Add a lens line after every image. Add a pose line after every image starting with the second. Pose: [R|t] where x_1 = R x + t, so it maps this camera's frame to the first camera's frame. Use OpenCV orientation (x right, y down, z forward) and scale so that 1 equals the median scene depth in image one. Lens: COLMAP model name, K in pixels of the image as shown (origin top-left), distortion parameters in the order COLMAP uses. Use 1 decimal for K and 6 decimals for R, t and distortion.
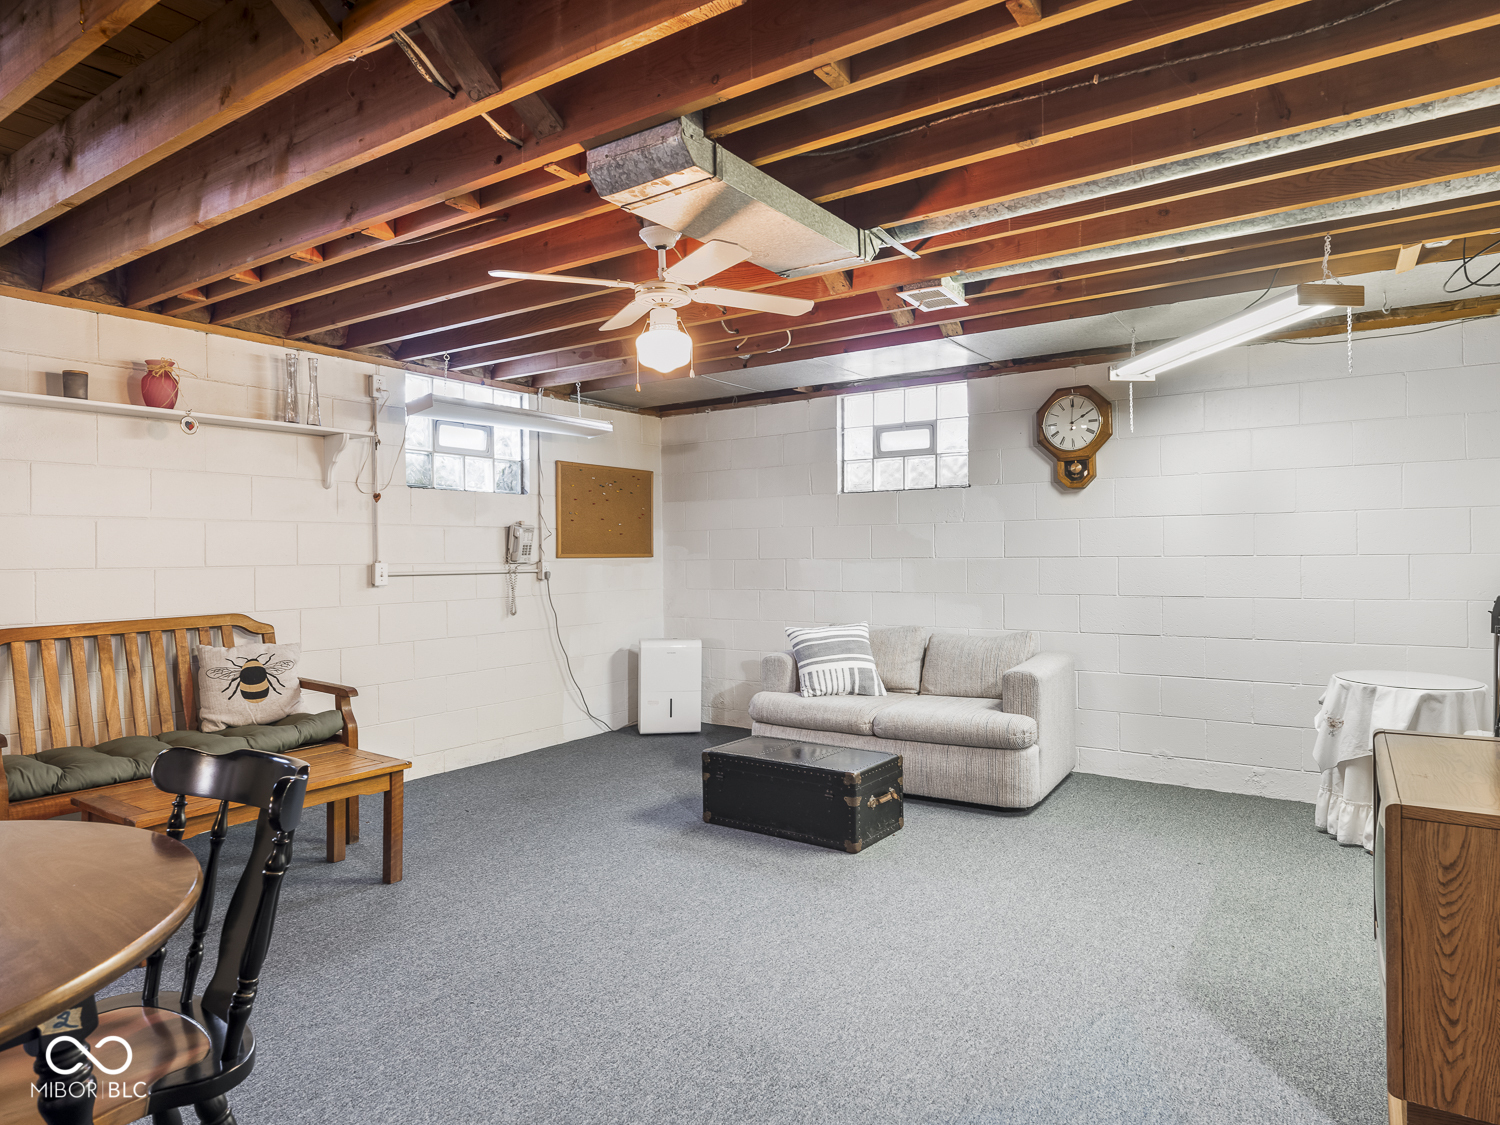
lens RADIAL K [[919.8, 0, 749.8], [0, 919.8, 559.9], [0, 0, 1]] dist [-0.000883, -0.003869]
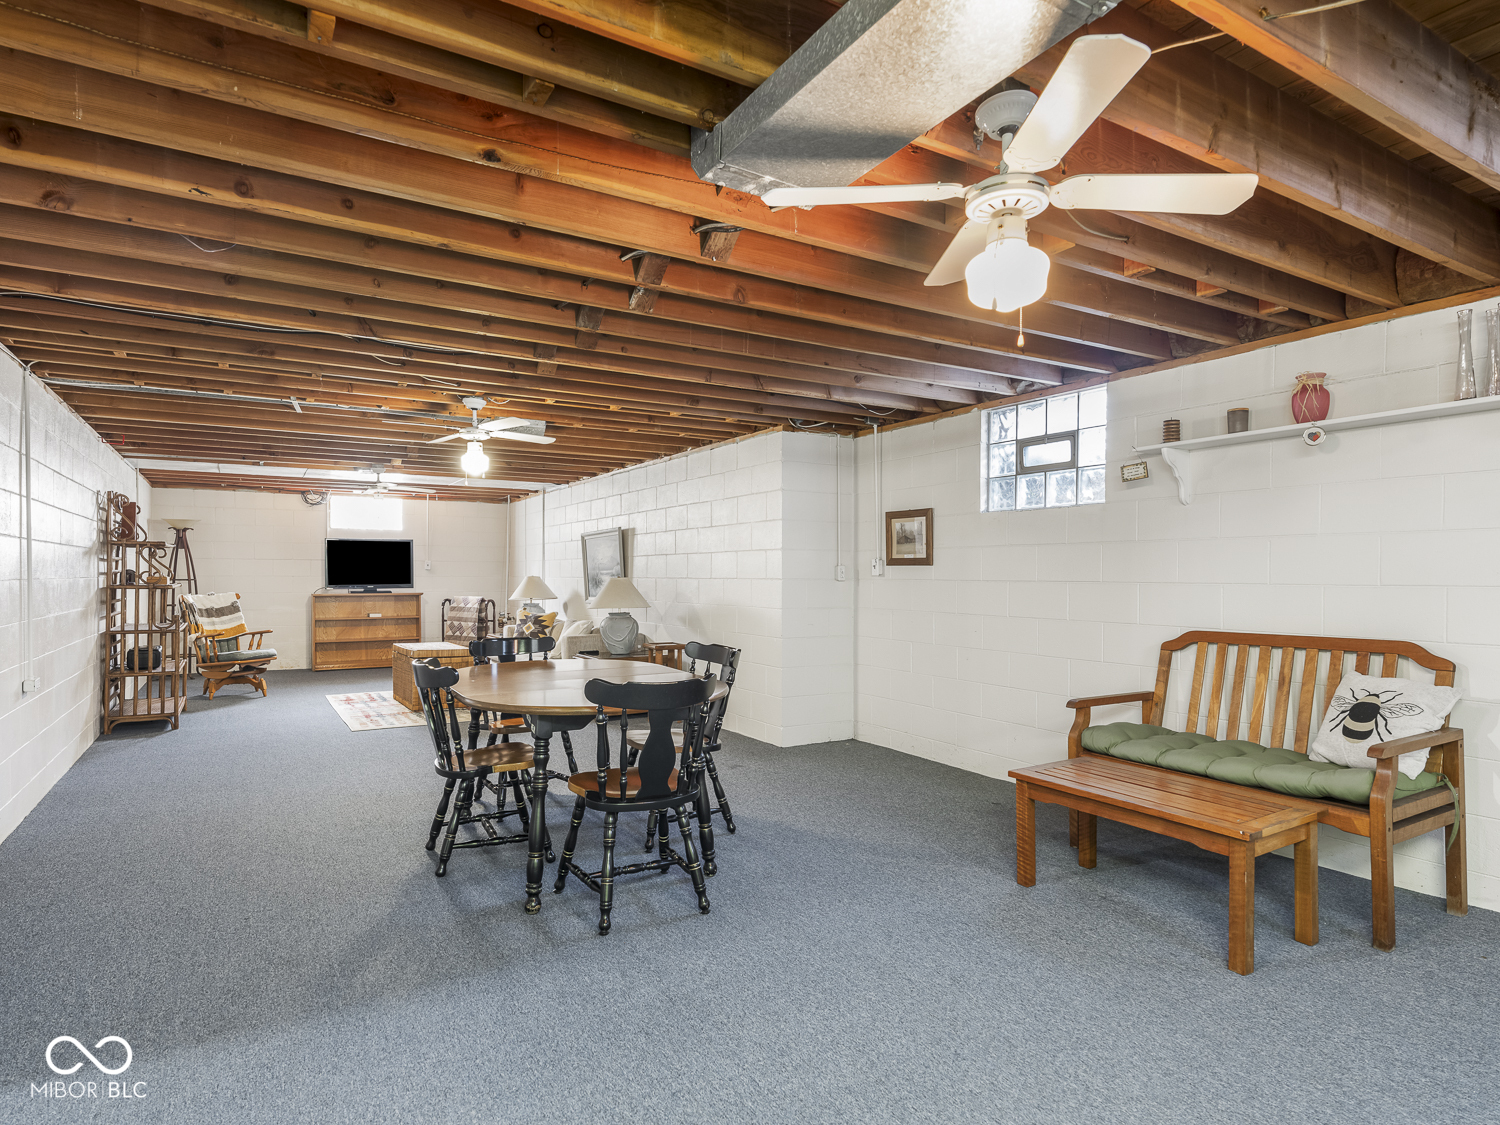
lens RADIAL K [[846.1, 0, 754.5], [0, 846.1, 579.1], [0, 0, 1]] dist [-0.001183, -0.002942]
pose [[-0.406695, 0.013328, -0.913467, 0.345706], [-0.003954, 0.999859, 0.016349, -0.008194], [0.913555, 0.010261, -0.406585, 0.663351]]
